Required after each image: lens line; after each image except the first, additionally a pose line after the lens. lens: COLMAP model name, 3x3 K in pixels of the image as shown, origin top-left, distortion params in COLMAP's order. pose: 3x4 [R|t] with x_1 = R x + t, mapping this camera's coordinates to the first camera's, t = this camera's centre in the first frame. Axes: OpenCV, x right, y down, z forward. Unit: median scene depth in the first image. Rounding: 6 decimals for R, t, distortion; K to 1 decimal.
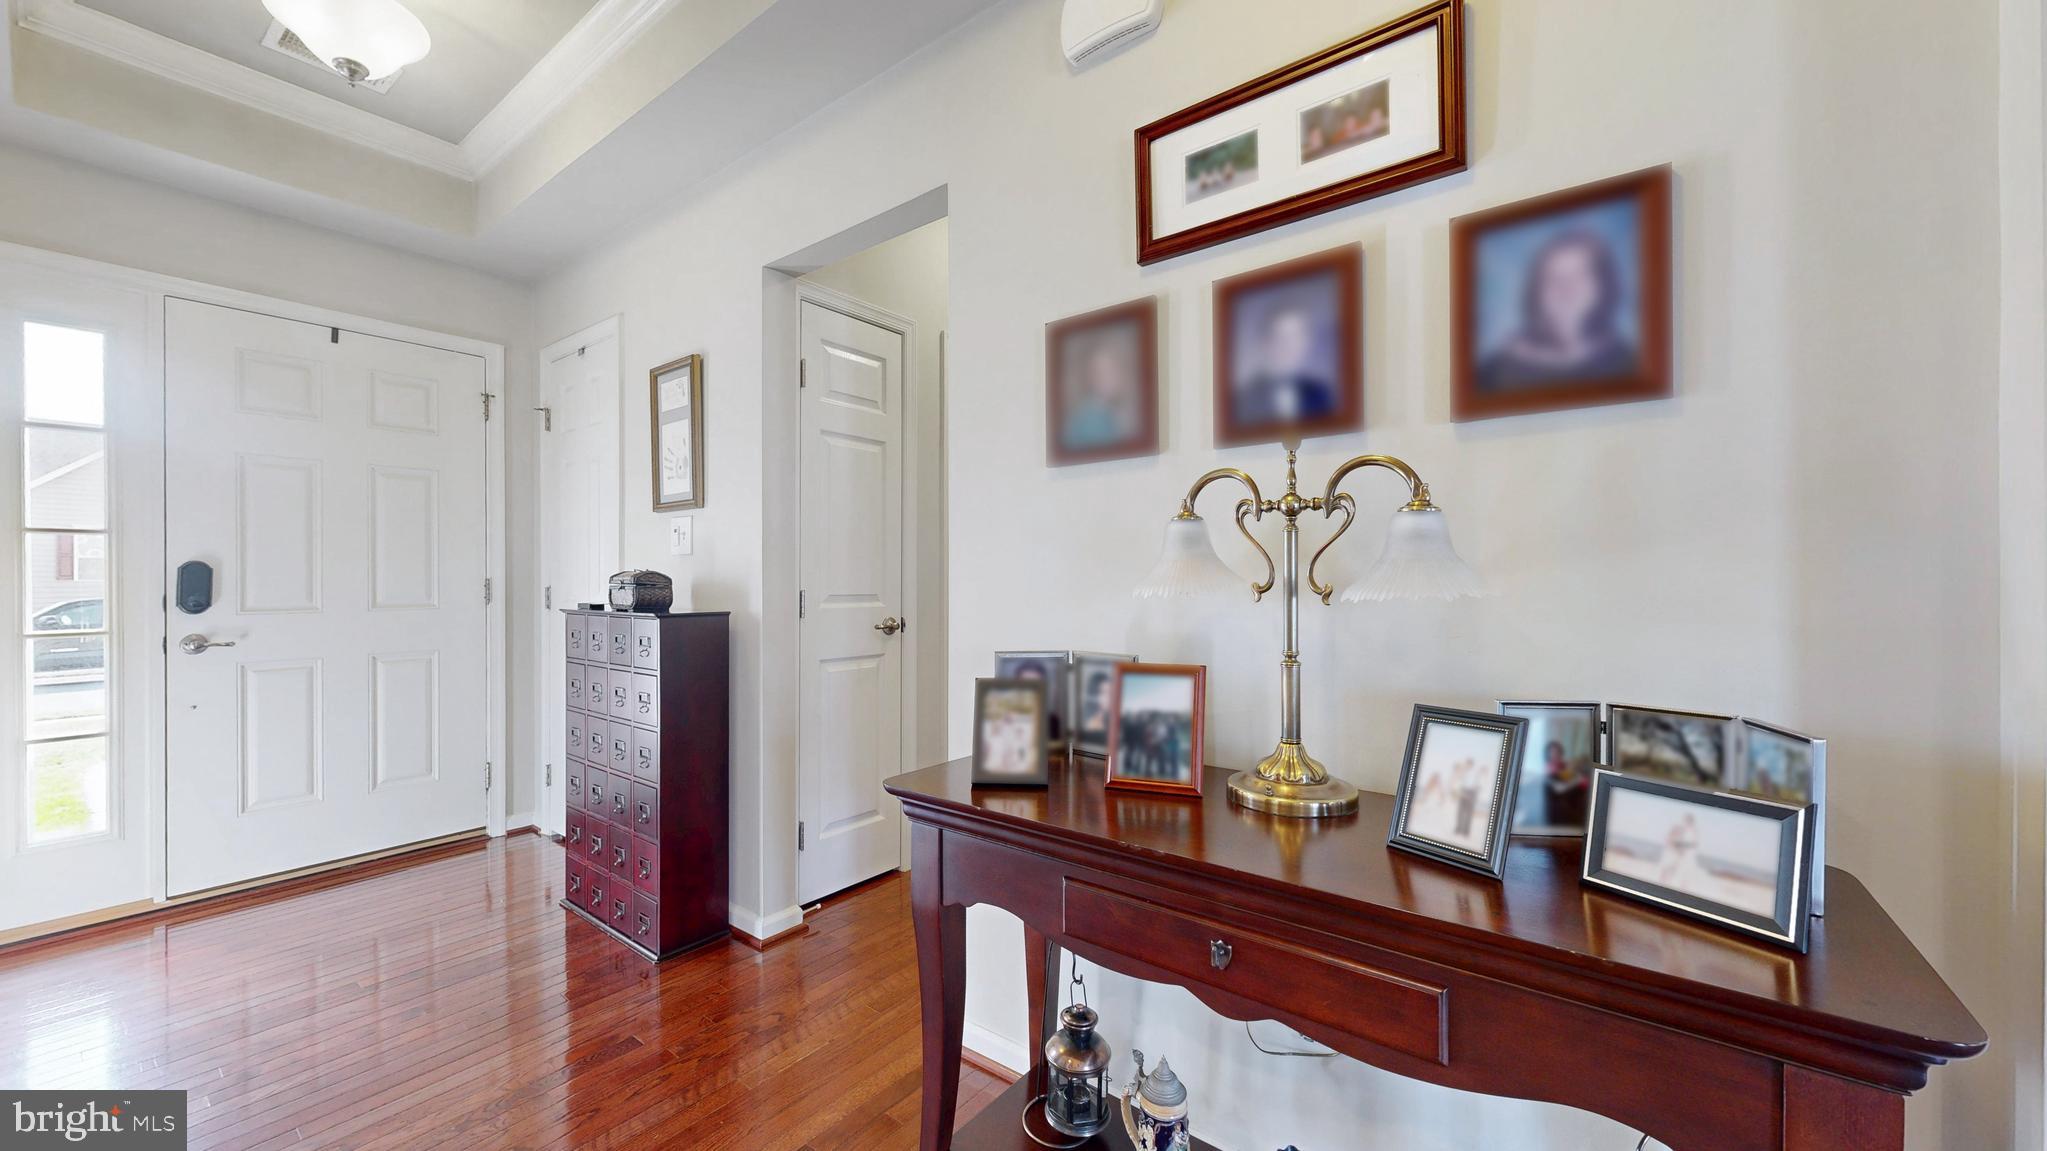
lens RADIAL K [[754.9, 0, 1023.5], [0, 754.9, 575.5], [0, 0, 1]] dist [0.000022, 0.000081]
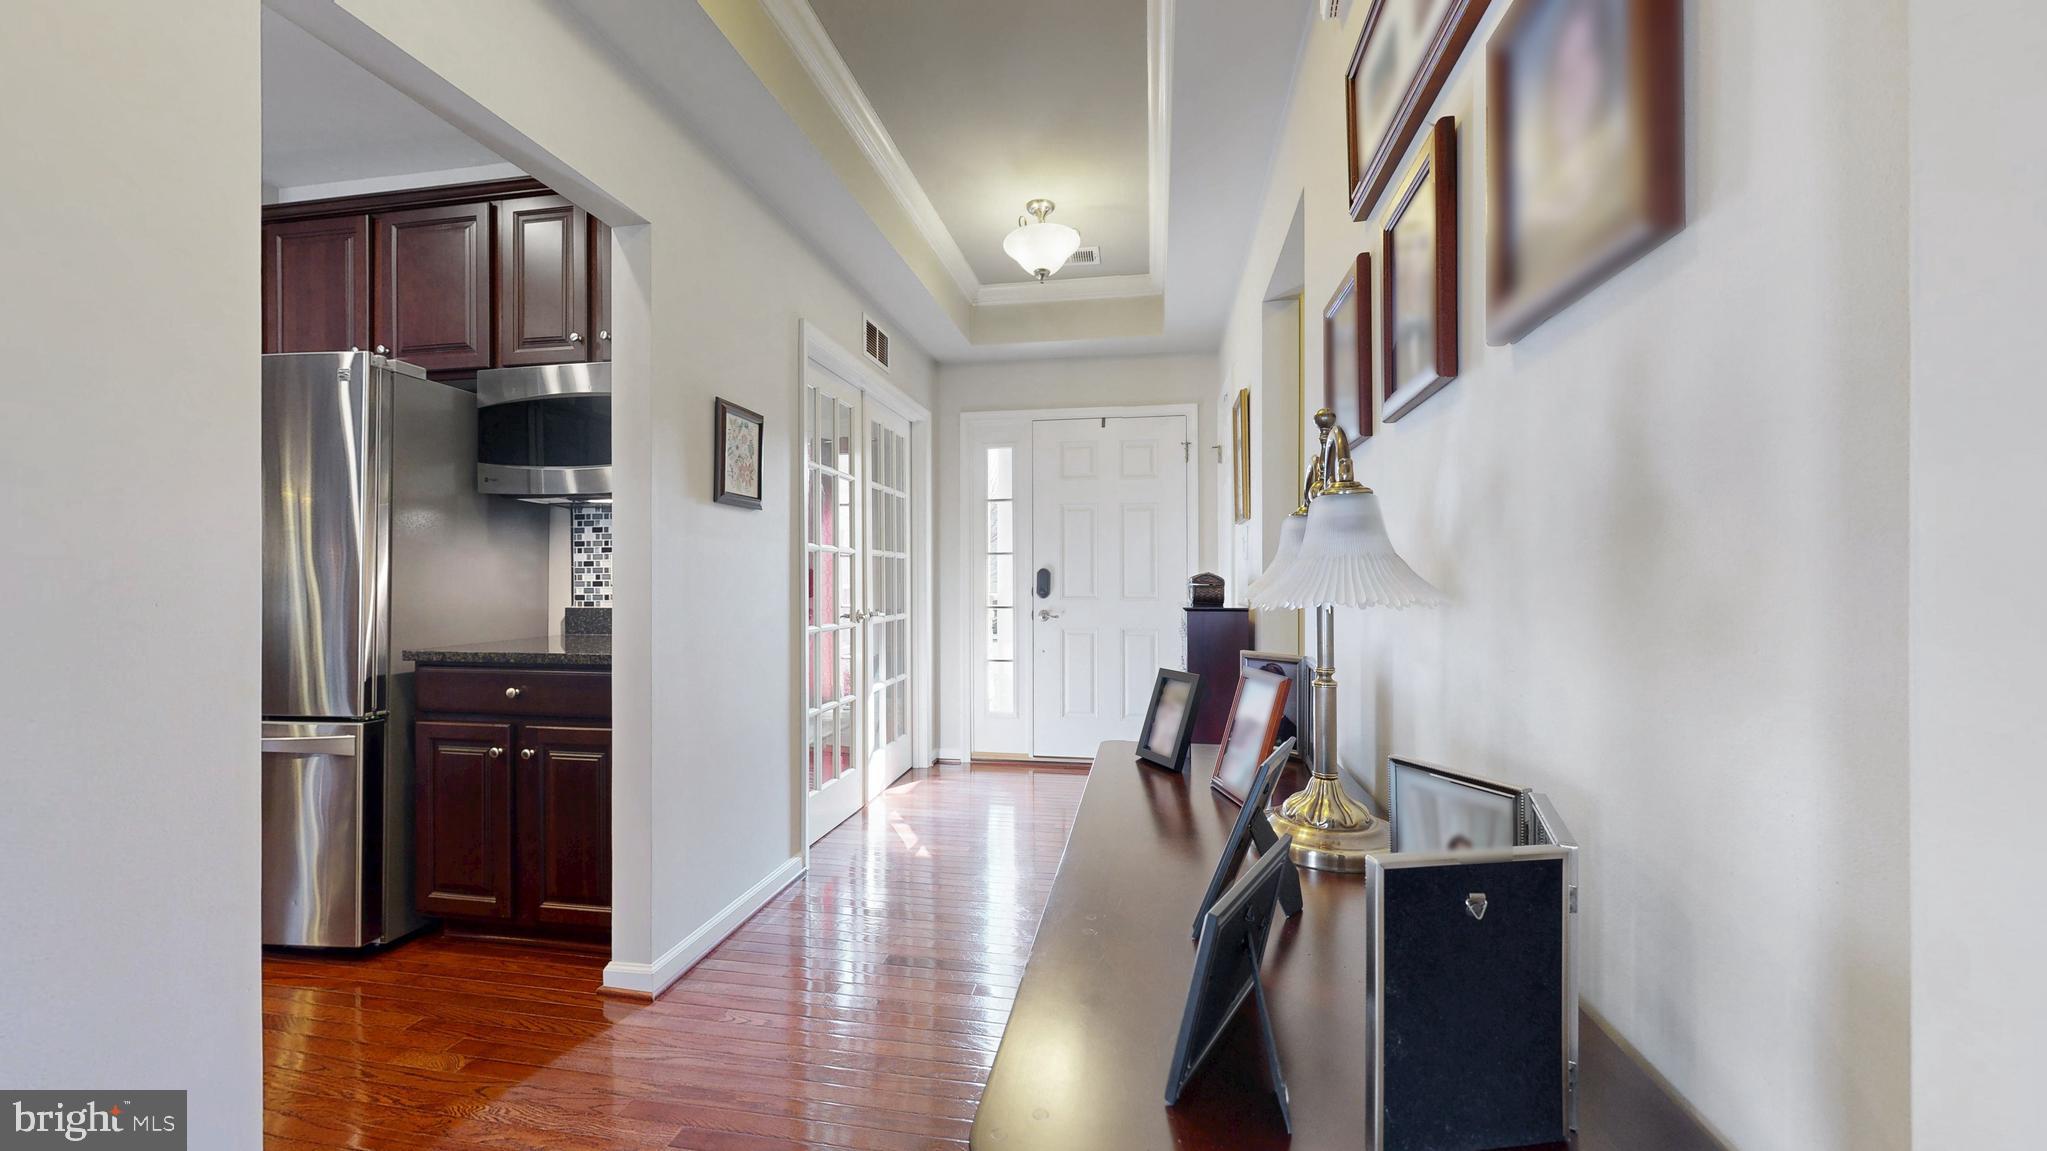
lens RADIAL K [[754.9, 0, 1023.5], [0, 754.9, 575.5], [0, 0, 1]] dist [0.000022, 0.000081]
pose [[0.458894, 0.000181, -0.888491, 0.455644], [-0.001045, 0.999999, -0.000335, -0.001613], [0.888490, 0.001082, 0.458894, 0.154594]]
